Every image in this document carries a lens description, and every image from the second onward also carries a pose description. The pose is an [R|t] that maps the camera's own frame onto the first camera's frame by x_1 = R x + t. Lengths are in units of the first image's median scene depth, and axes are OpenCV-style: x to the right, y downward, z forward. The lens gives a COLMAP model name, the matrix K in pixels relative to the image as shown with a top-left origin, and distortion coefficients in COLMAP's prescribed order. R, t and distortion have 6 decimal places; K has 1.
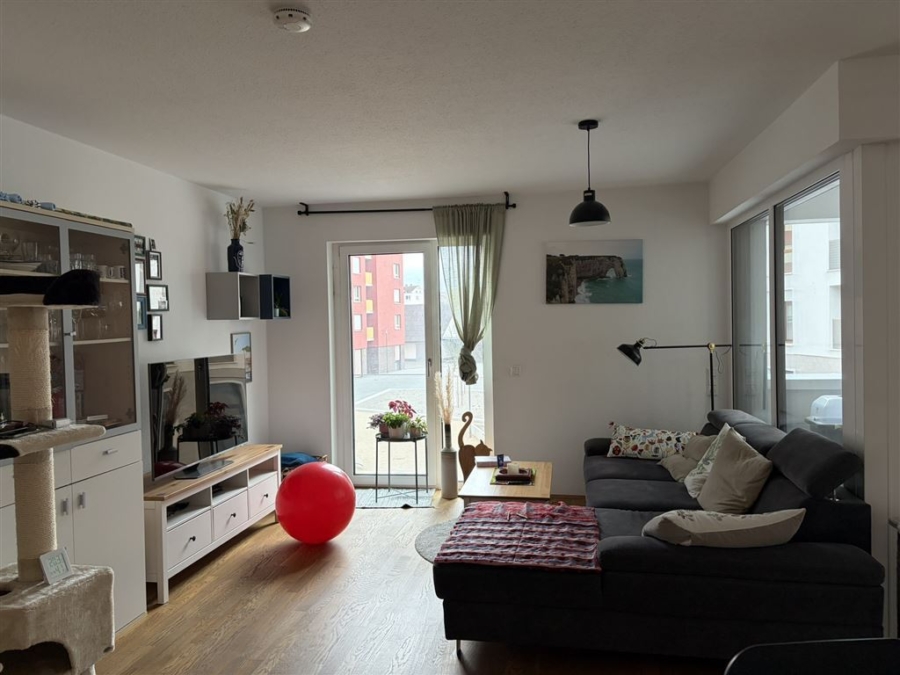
lens RADIAL K [[673.1, 0, 446.0], [0, 673.1, 336.3], [0, 0, 1]] dist [0.047790, -0.054721]
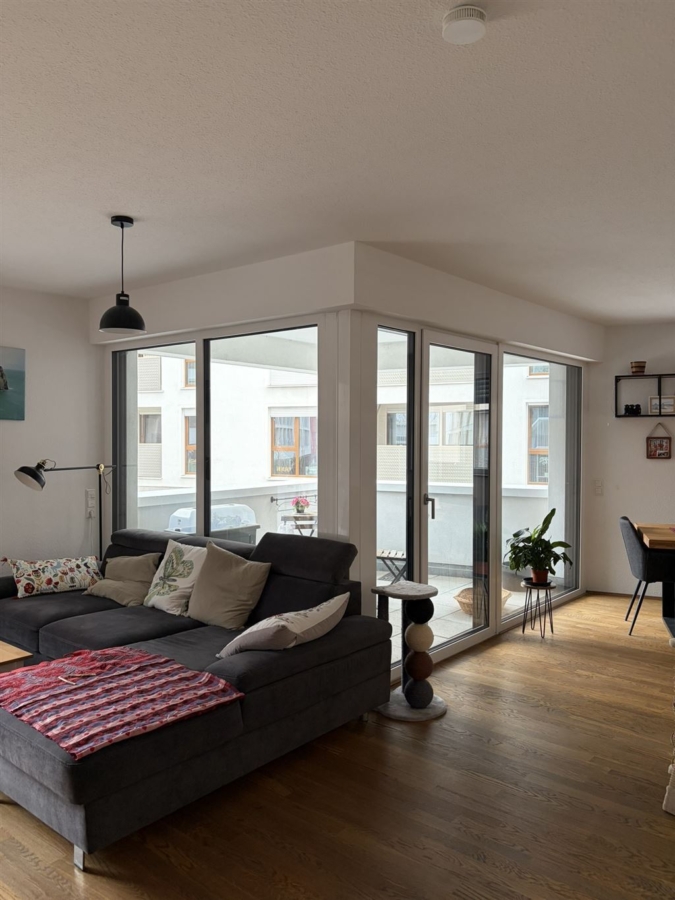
lens RADIAL K [[673.1, 0, 331.7], [0, 673.1, 449.3], [0, 0, 1]] dist [0.047790, -0.054721]
pose [[0.503645, 0.005991, 0.863890, -0.421575], [0.007281, 0.999911, -0.011180, 0.002930], [-0.863880, 0.011921, 0.503556, 0.301964]]
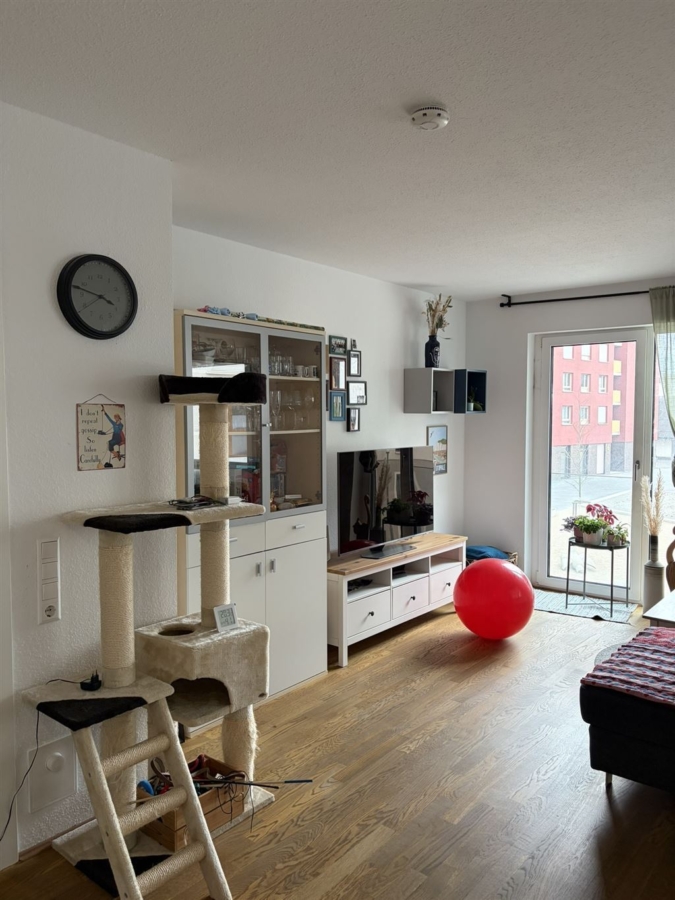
lens RADIAL K [[673.1, 0, 338.9], [0, 673.1, 453.5], [0, 0, 1]] dist [0.047790, -0.054721]
pose [[0.876065, 0.047622, -0.479836, 0.099323], [-0.029075, 0.998518, 0.046016, -0.009475], [0.481316, -0.026362, 0.876151, 0.029141]]
